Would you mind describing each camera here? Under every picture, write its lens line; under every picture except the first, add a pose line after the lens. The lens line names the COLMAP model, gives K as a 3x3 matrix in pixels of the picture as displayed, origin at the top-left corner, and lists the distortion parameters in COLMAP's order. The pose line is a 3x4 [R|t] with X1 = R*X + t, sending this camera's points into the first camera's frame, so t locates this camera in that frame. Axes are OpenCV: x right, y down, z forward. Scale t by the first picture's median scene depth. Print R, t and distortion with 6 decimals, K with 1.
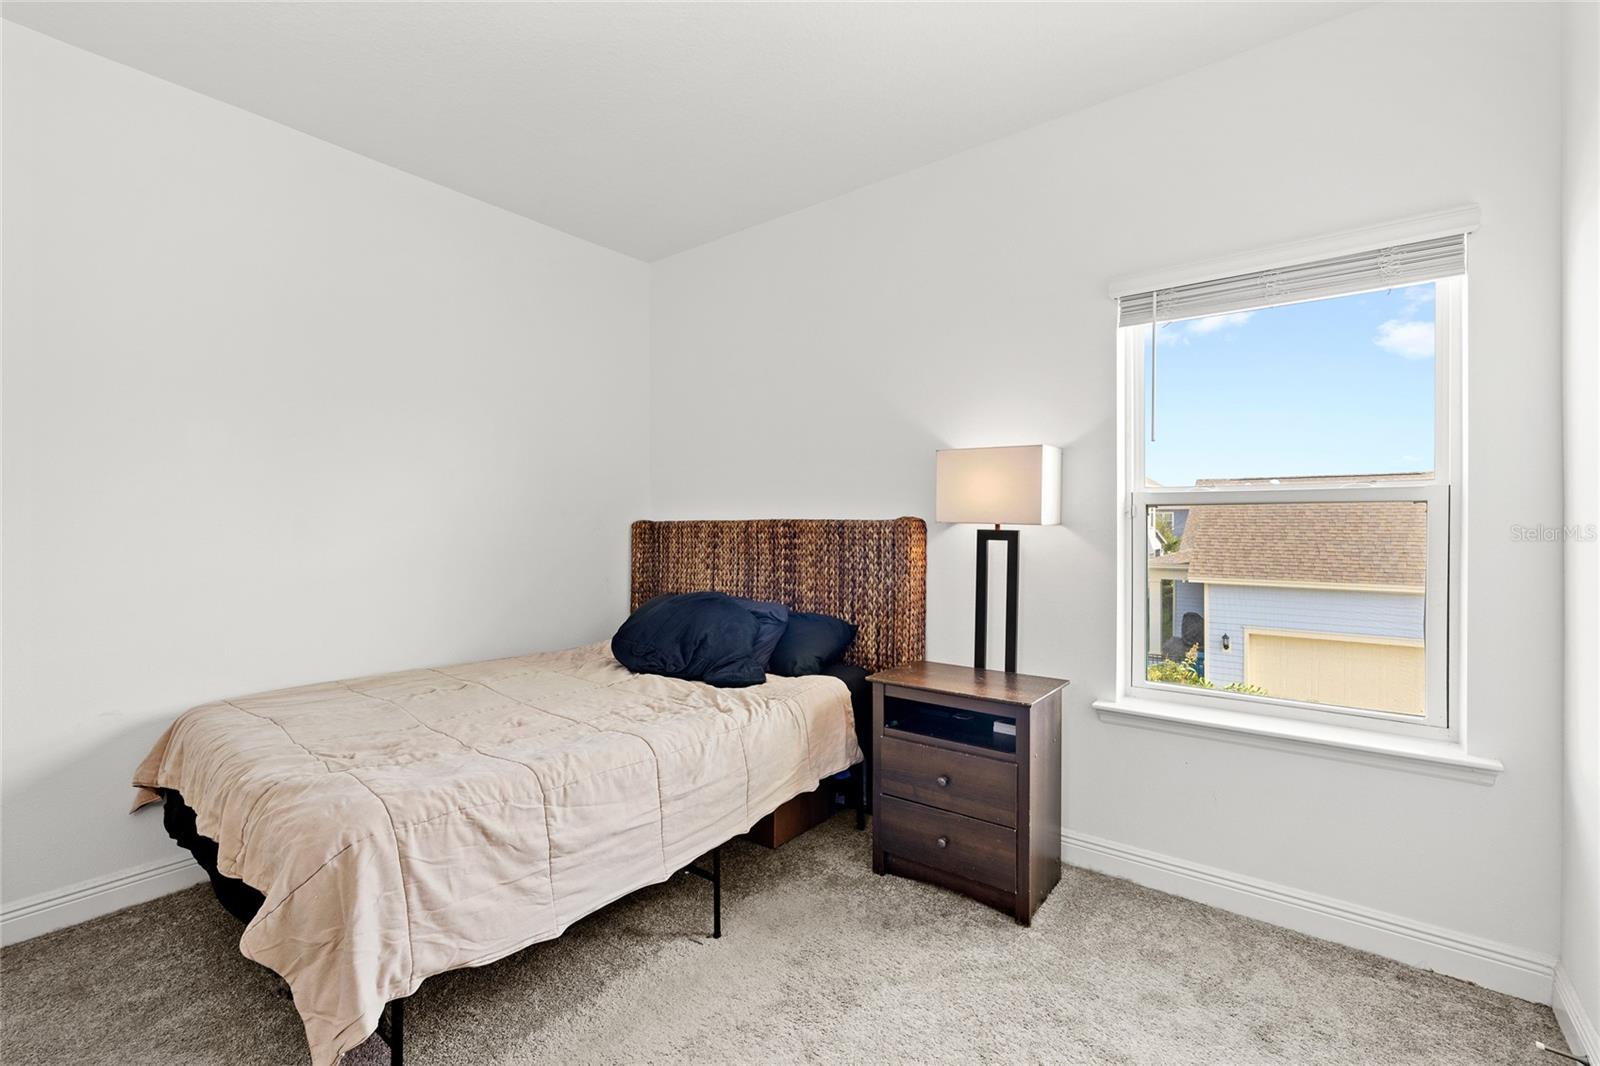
lens RADIAL K [[694.2, 0, 792.5], [0, 694.2, 536.4], [0, 0, 1]] dist [0.001028, 0.000015]
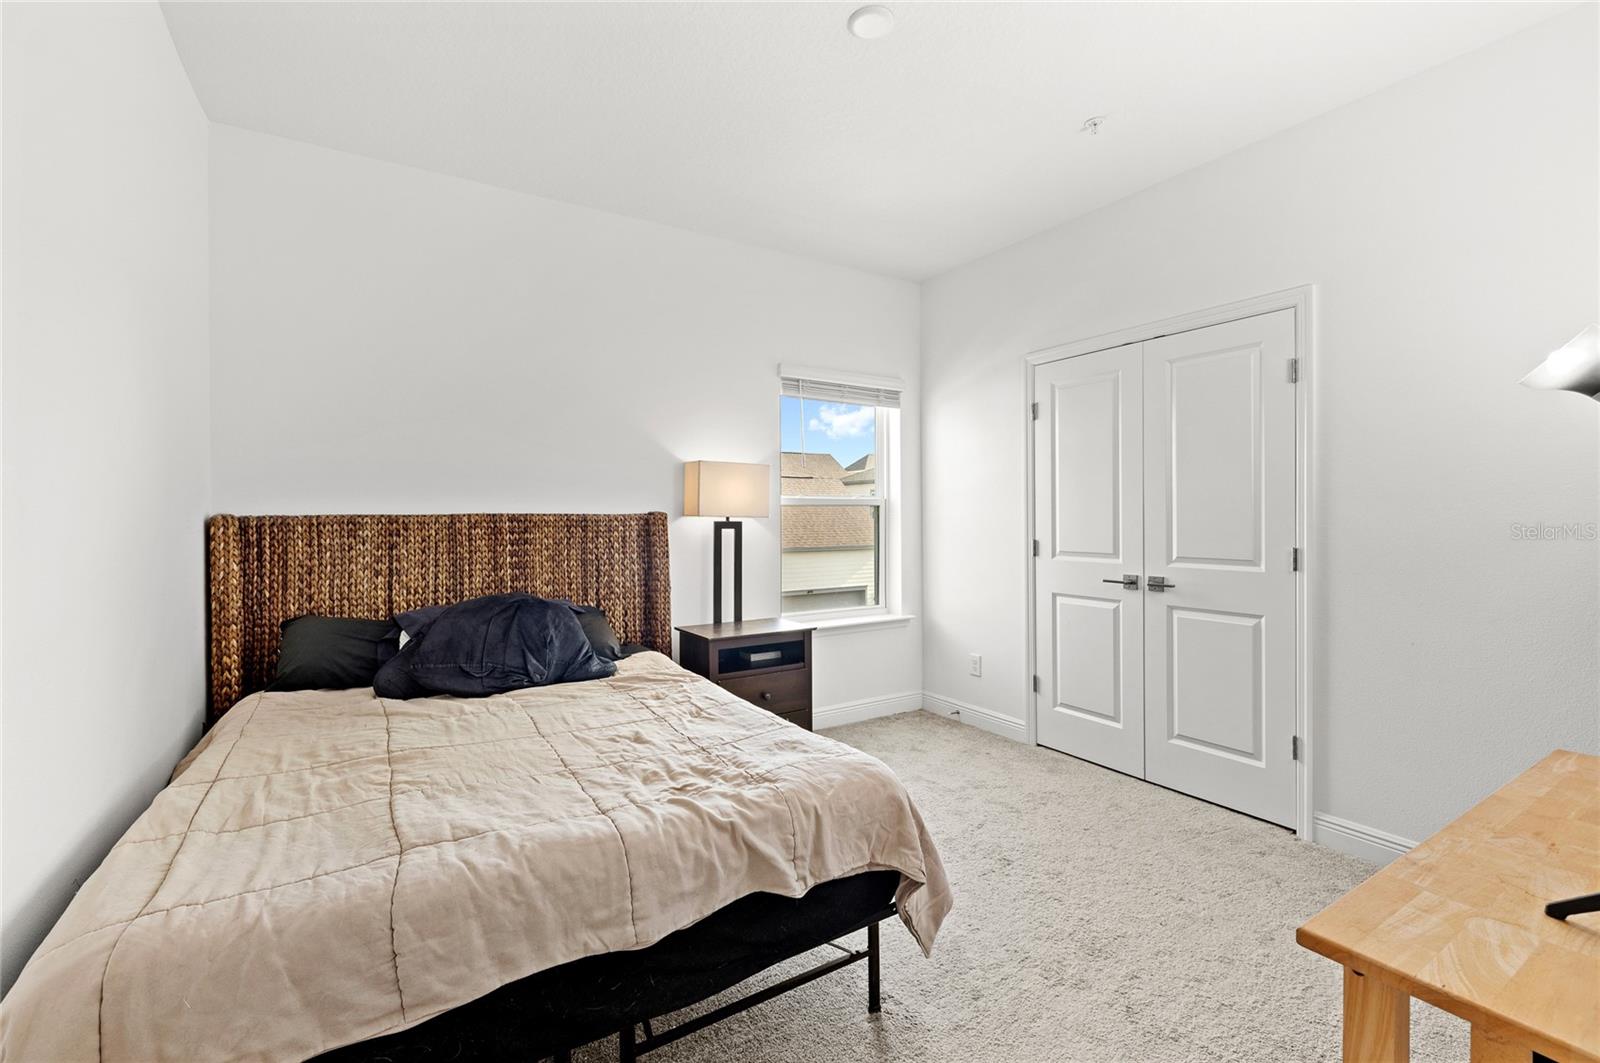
lens RADIAL K [[694.2, 0, 792.5], [0, 694.2, 534.9], [0, 0, 1]] dist [0.001028, 0.000015]
pose [[0.336313, -0.023985, 0.941445, -0.827764], [0.024889, 0.999553, 0.016574, -0.001701], [-0.941421, 0.017857, 0.336760, 0.345561]]
